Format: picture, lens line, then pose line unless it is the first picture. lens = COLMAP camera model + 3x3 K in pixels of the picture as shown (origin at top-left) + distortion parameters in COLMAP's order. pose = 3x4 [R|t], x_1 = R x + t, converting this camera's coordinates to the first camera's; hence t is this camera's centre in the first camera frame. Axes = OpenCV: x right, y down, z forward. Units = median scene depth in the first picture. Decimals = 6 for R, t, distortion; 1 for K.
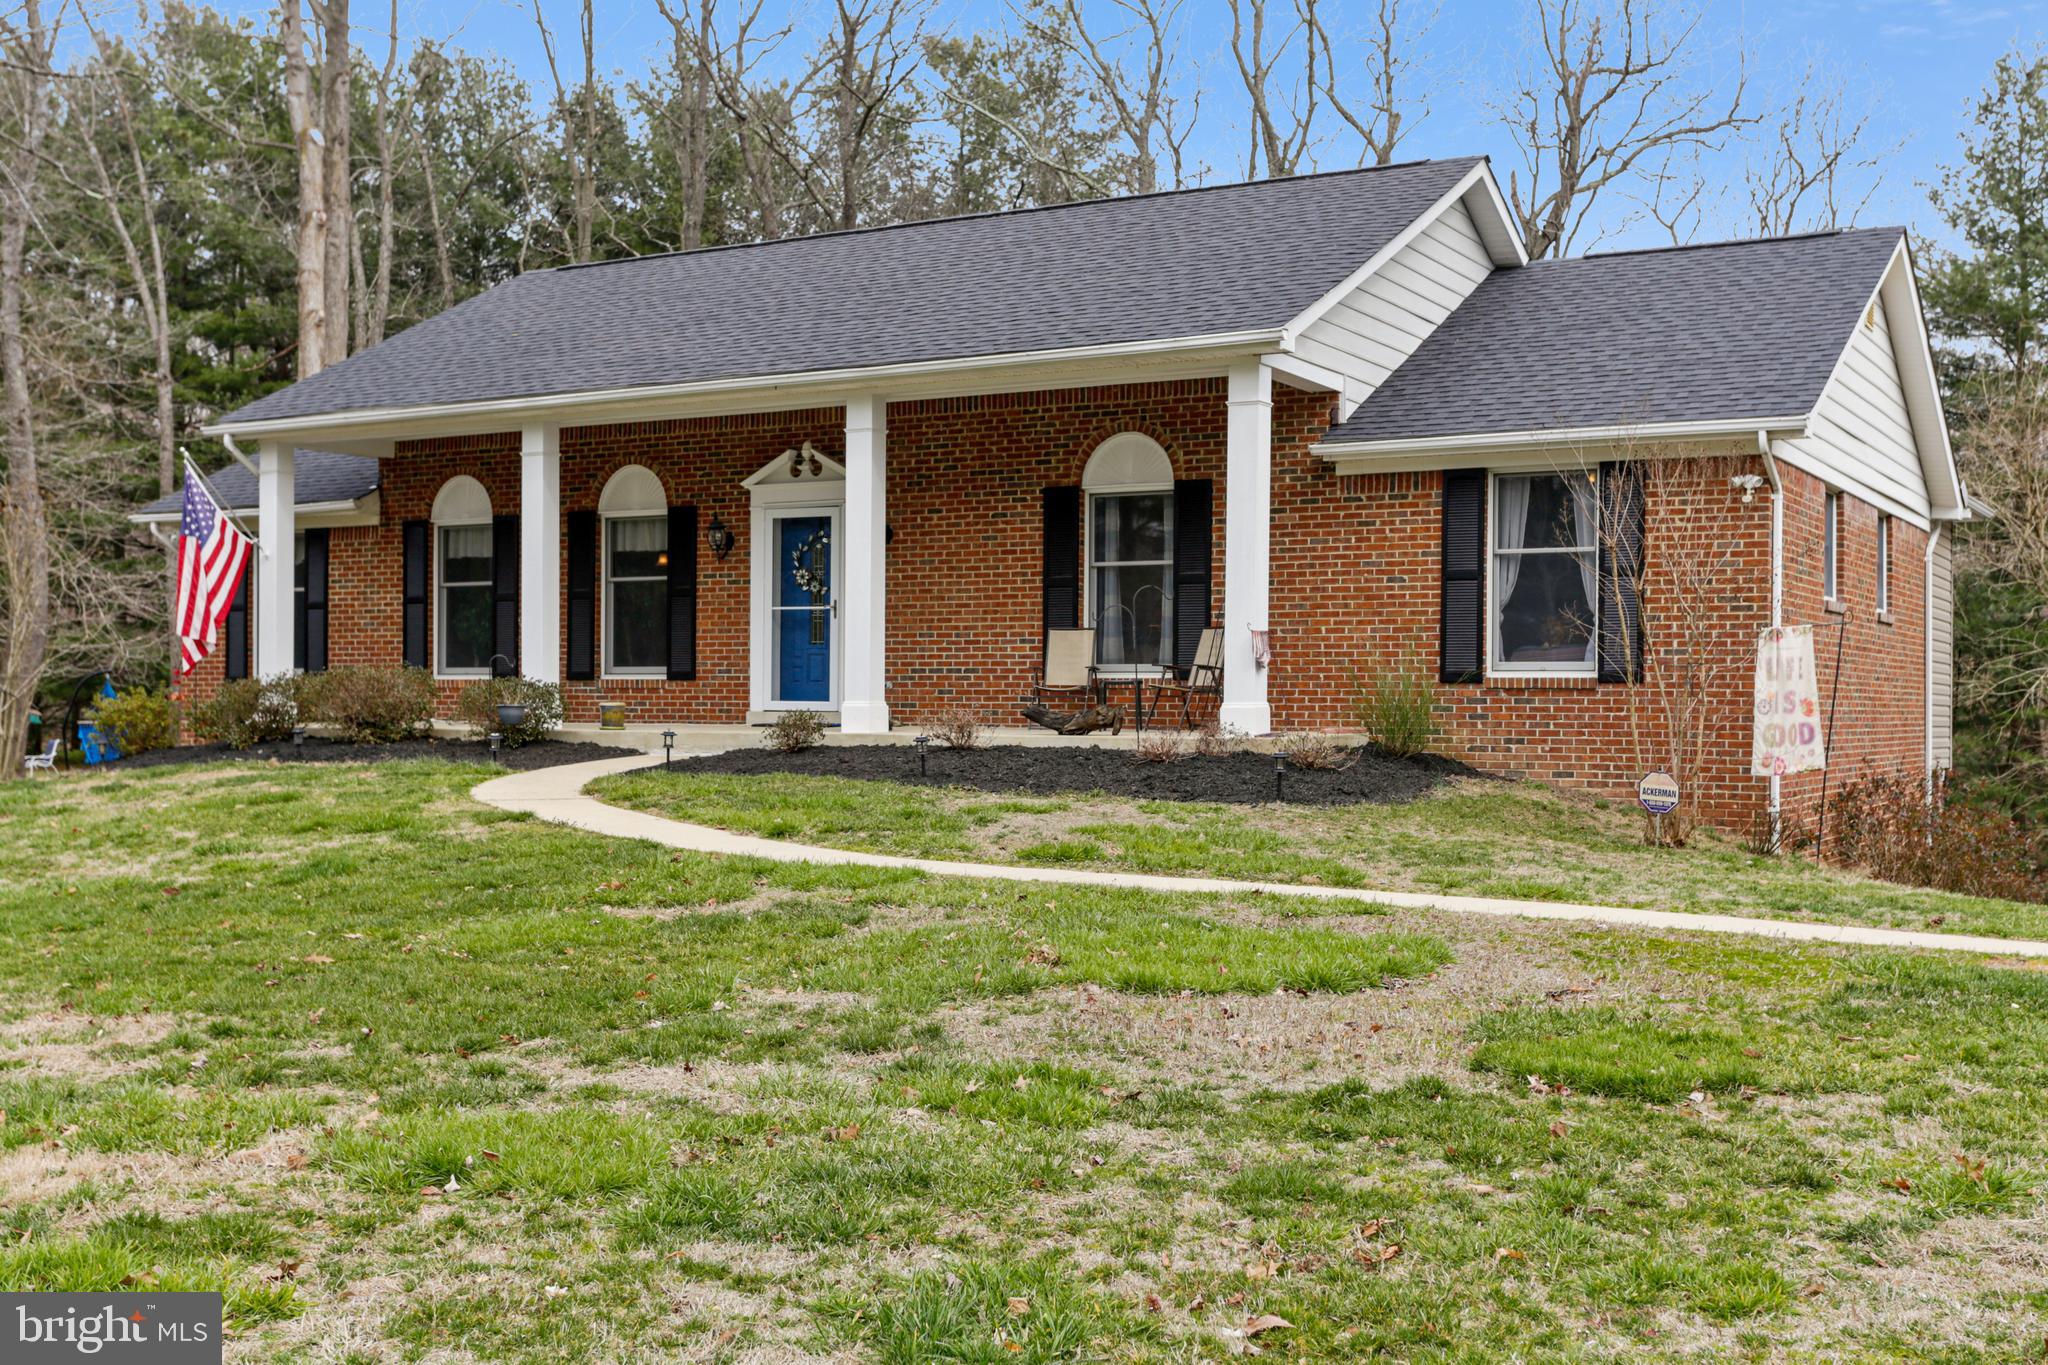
lens RADIAL K [[2315.2, 0, 1019.5], [0, 2315.2, 685.9], [0, 0, 1]] dist [0.023537, 0.000000]
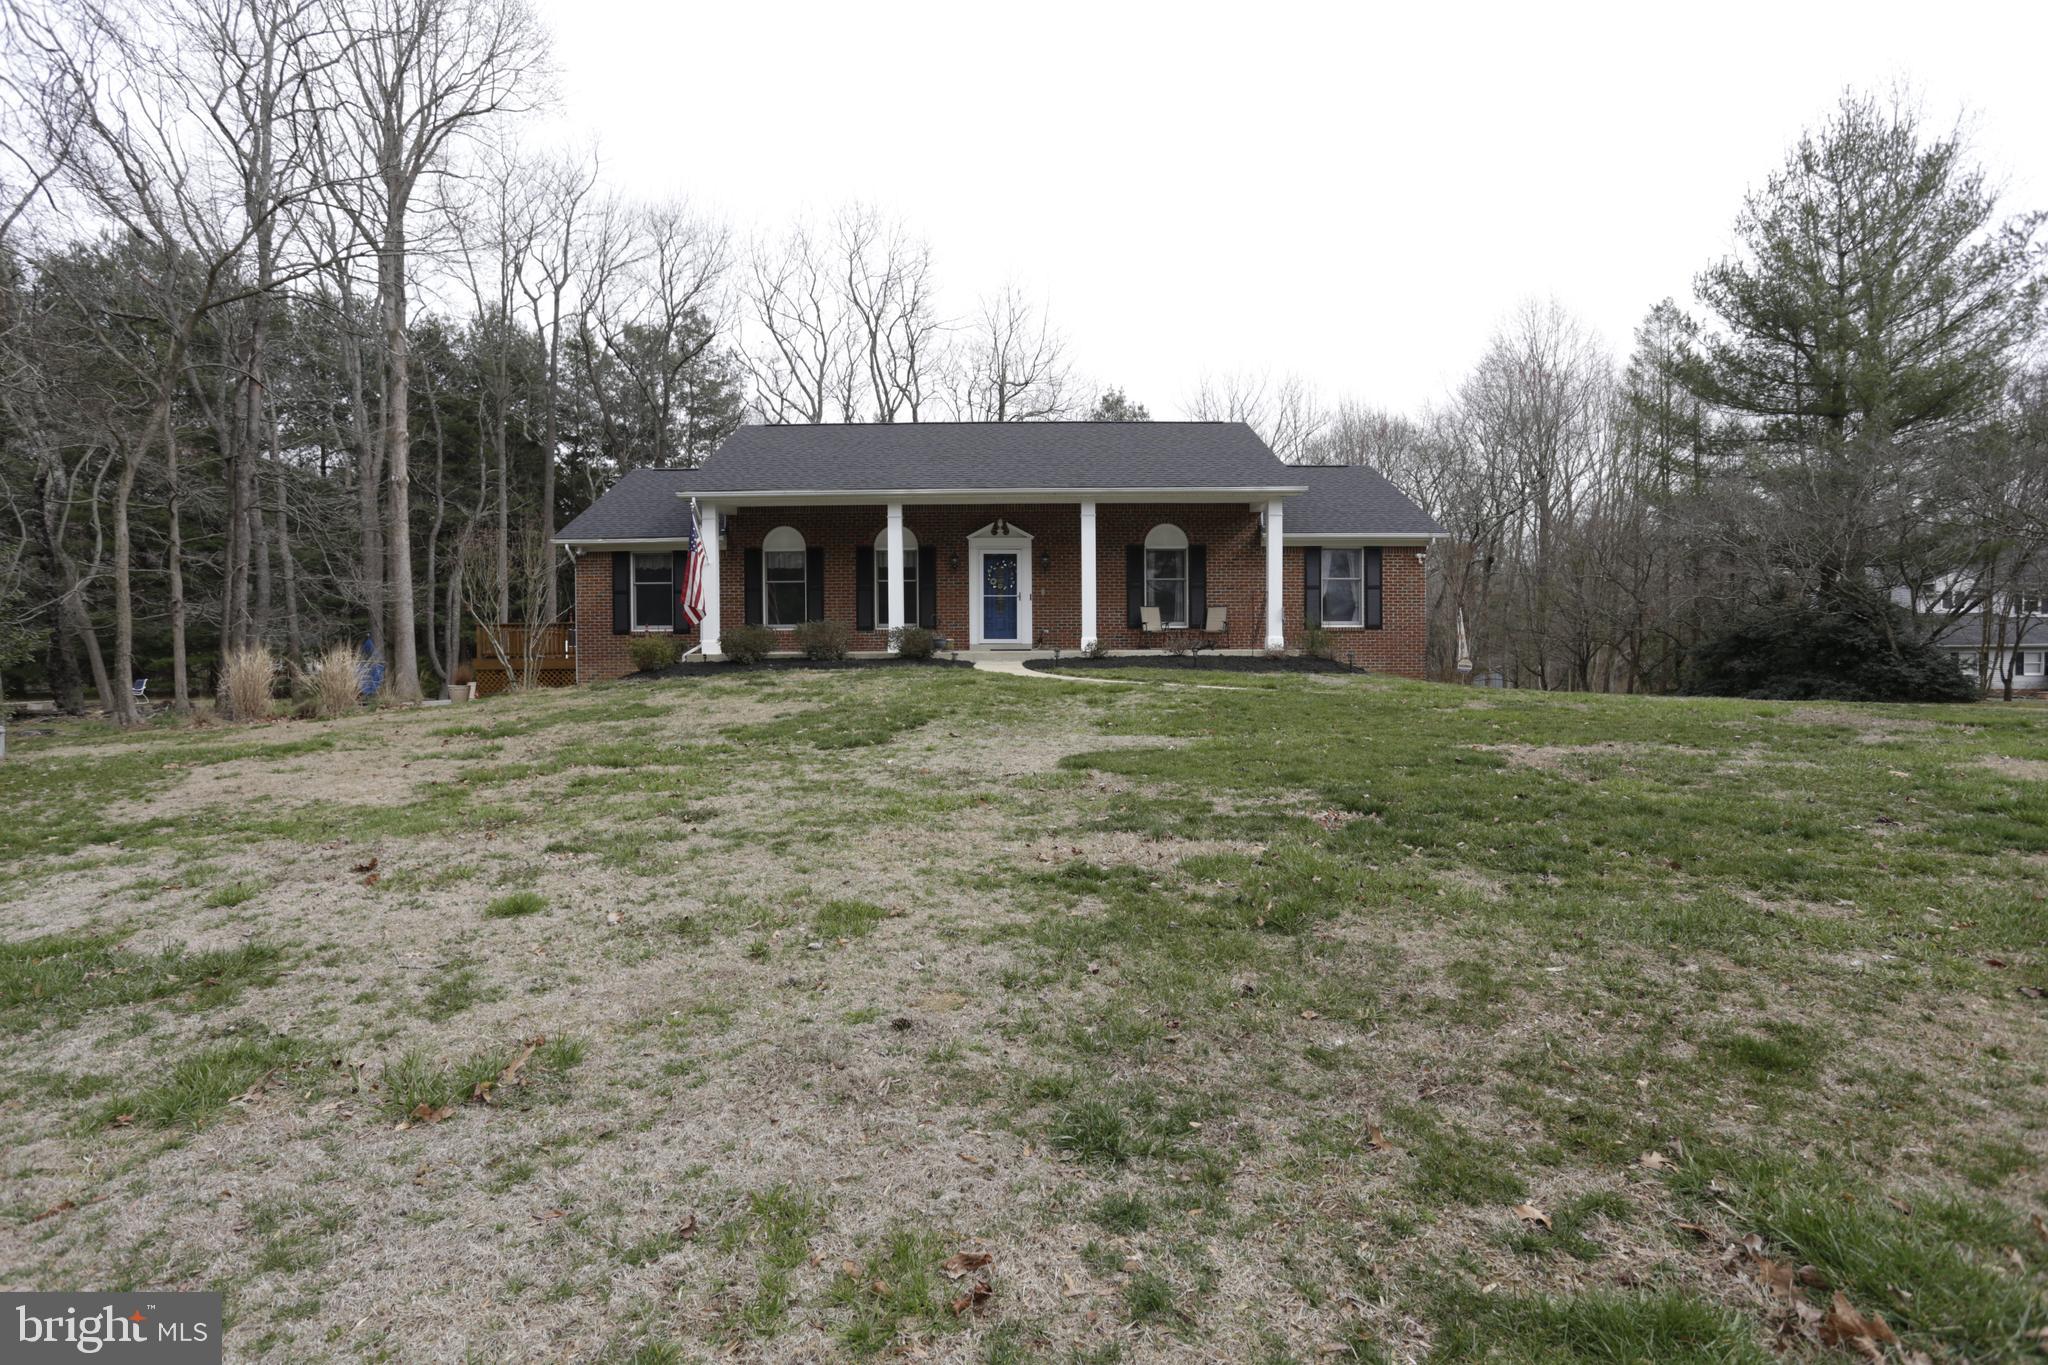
lens RADIAL K [[1005.8, 0, 1022.5], [0, 1005.8, 675.4], [0, 0, 1]] dist [0.018432, 0.002473]
pose [[0.870633, -0.017592, 0.491618, -0.580854], [0.003510, 0.999557, 0.029551, 0.013890], [-0.491921, -0.024002, 0.870309, 0.180488]]
